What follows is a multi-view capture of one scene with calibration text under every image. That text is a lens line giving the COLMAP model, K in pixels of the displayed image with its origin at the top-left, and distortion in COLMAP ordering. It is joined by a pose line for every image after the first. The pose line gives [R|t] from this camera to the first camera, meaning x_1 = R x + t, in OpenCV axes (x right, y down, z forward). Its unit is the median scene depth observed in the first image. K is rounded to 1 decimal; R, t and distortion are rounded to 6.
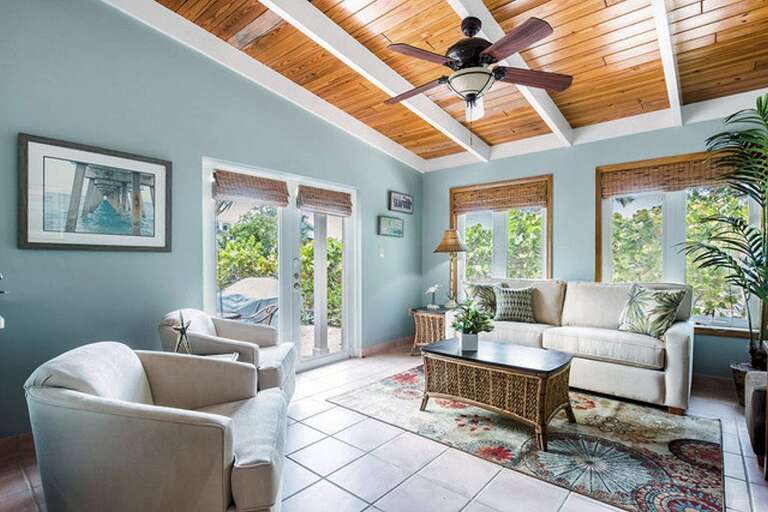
lens RADIAL K [[375.0, 0, 384.8], [0, 375.0, 260.2], [0, 0, 1]] dist [0.004889, 0.000411]
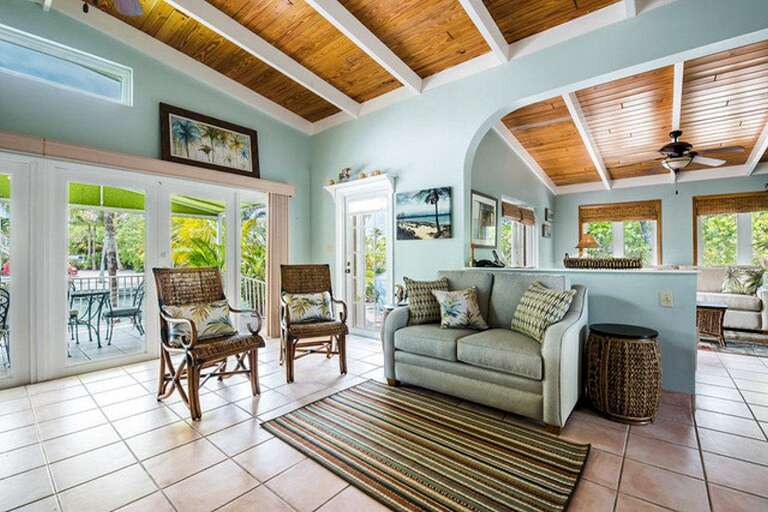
lens RADIAL K [[333.5, 0, 383.2], [0, 333.5, 254.6], [0, 0, 1]] dist [-0.003313, -0.000401]
pose [[0.999935, 0.000492, 0.011378, -0.813606], [-0.000454, 0.999994, -0.003298, 0.012982], [-0.011380, 0.003293, 0.999930, -0.441084]]
